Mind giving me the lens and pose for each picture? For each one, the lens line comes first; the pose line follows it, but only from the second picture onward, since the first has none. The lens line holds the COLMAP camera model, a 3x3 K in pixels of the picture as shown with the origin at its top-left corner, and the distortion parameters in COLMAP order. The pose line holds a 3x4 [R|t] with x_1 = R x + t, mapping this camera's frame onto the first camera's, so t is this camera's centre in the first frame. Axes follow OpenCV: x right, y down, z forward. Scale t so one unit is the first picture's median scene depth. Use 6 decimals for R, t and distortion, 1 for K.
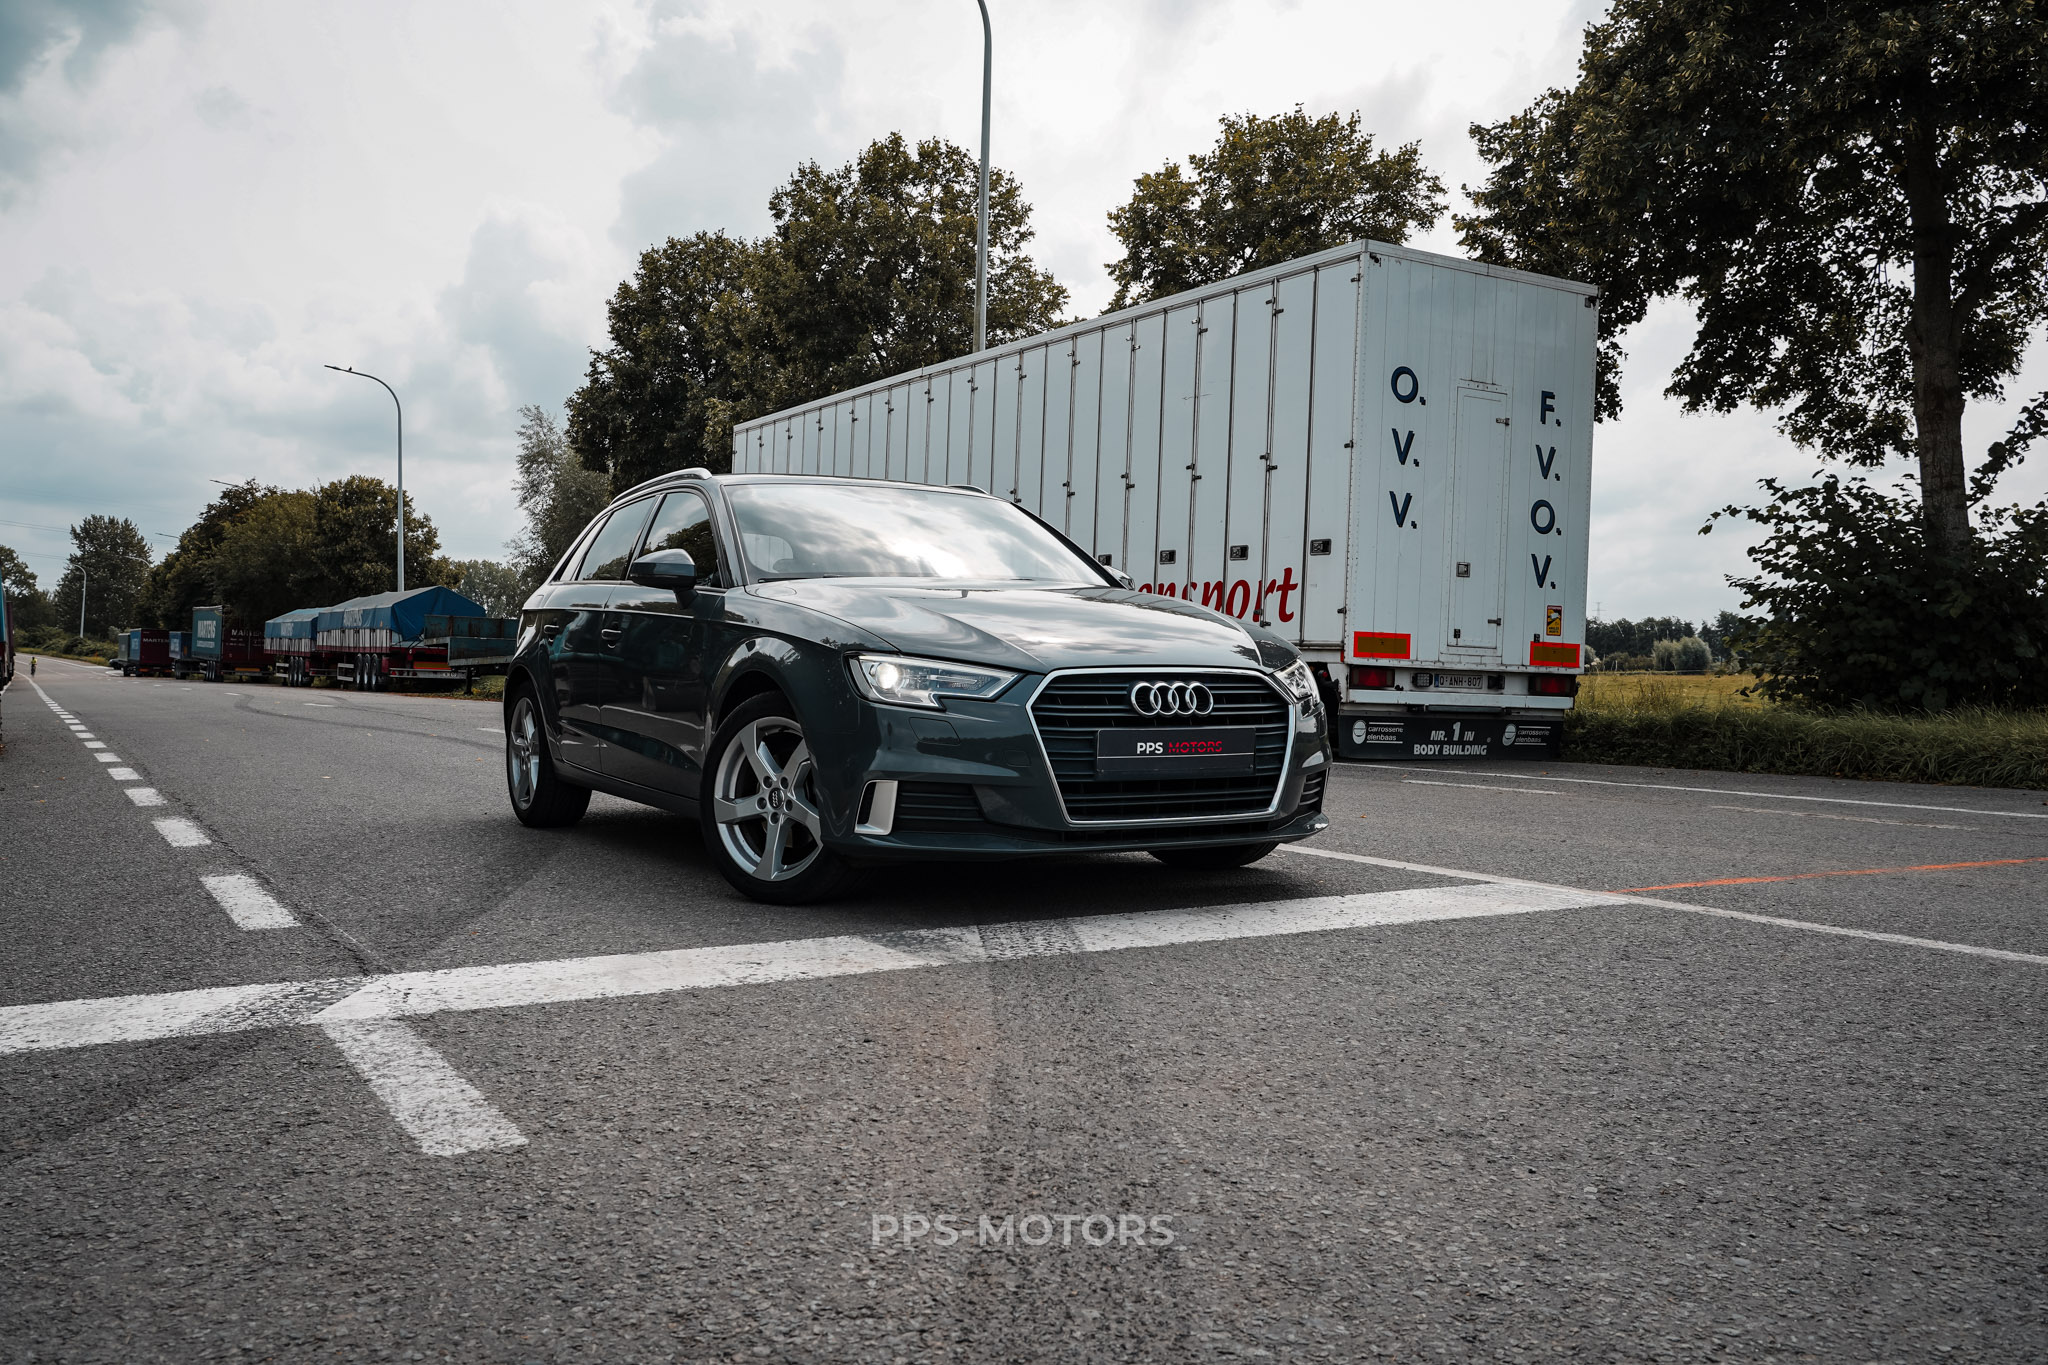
lens RADIAL K [[1685.4, 0, 1015.2], [0, 1685.4, 686.0], [0, 0, 1]] dist [0.019378, 0.021582]
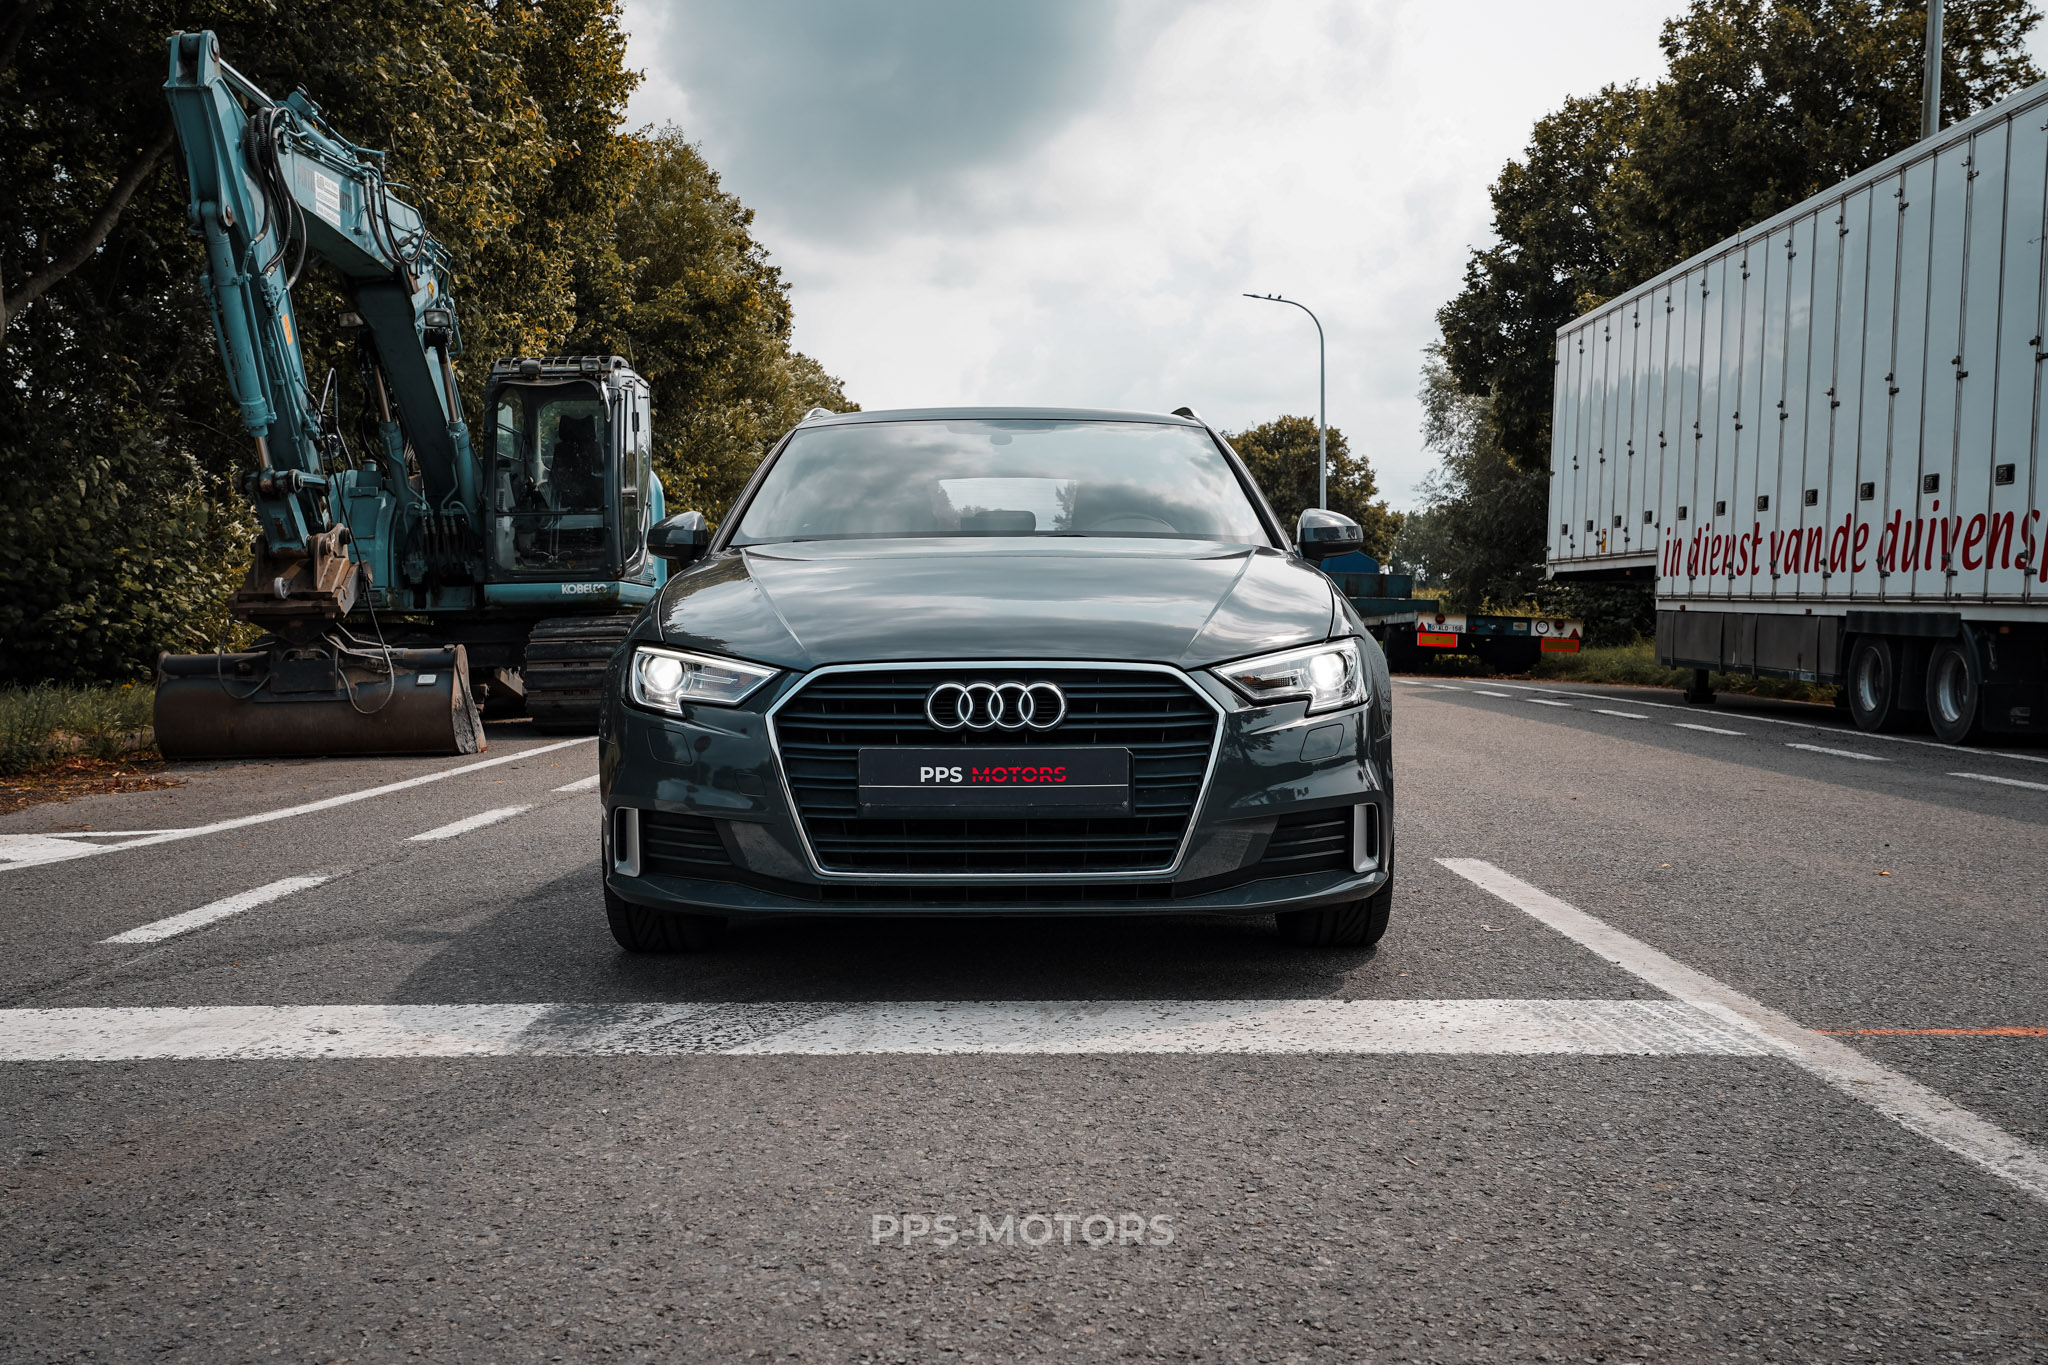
lens RADIAL K [[2026.0, 0, 1036.8], [0, 2026.0, 677.7], [0, 0, 1]] dist [0.015174, 0.000000]
pose [[0.867386, 0.005292, -0.497607, 0.343276], [0.001172, 0.999919, 0.012678, -0.009604], [0.497634, -0.011580, 0.867310, 0.174614]]
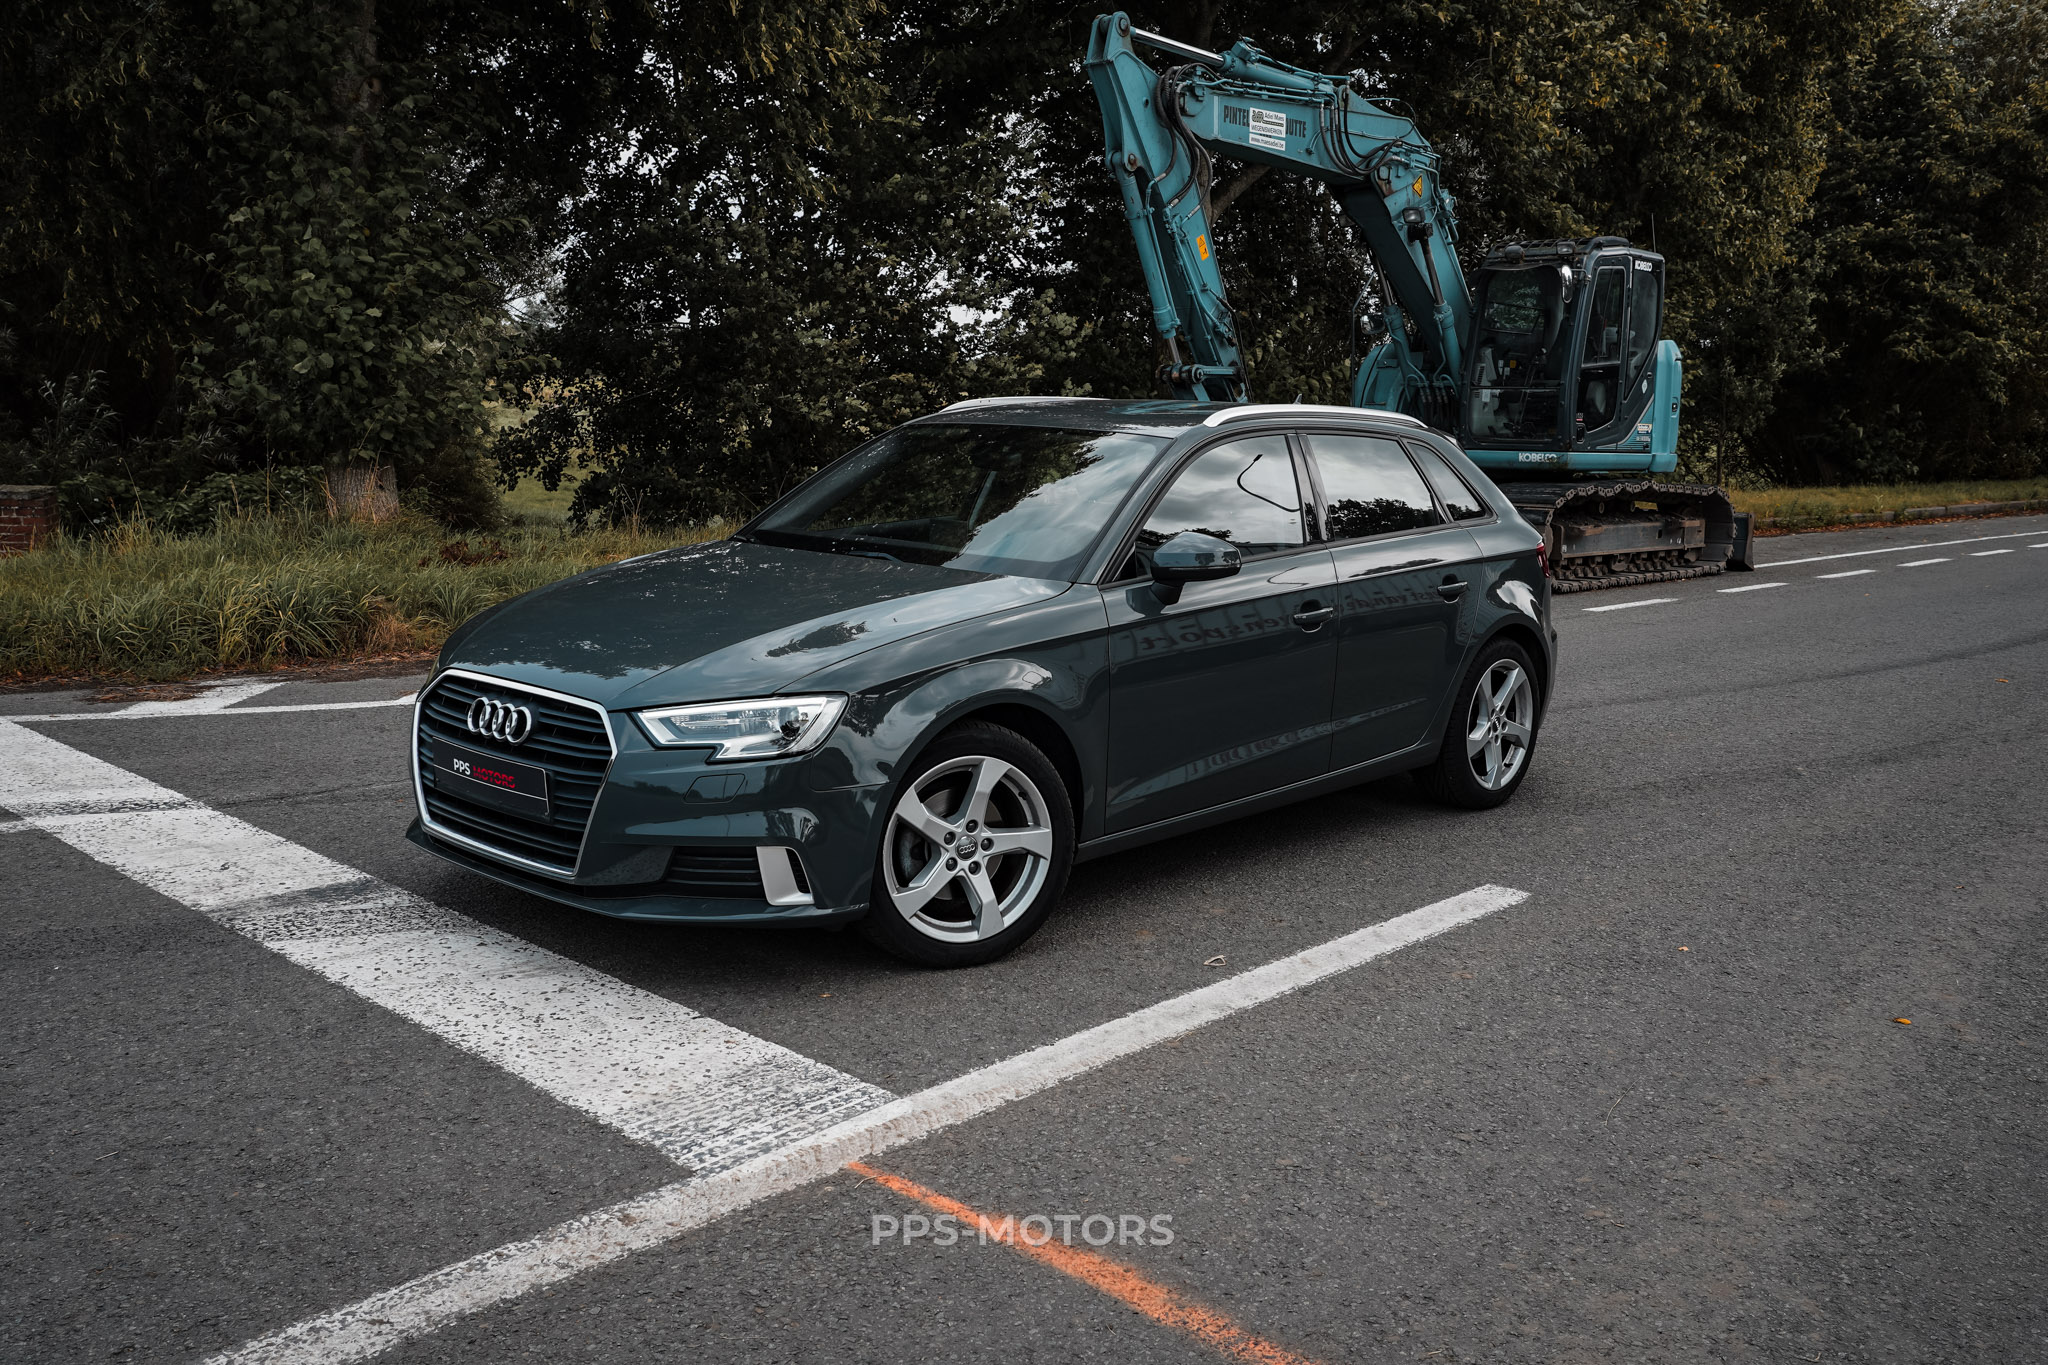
lens RADIAL K [[1767.0, 0, 1031.2], [0, 1767.0, 679.3], [0, 0, 1]] dist [0.062857, 0.004779]
pose [[0.316039, 0.153201, -0.936295, 0.692903], [-0.046473, 0.988192, 0.146005, -0.107304], [0.947607, -0.002631, 0.319427, 0.623729]]
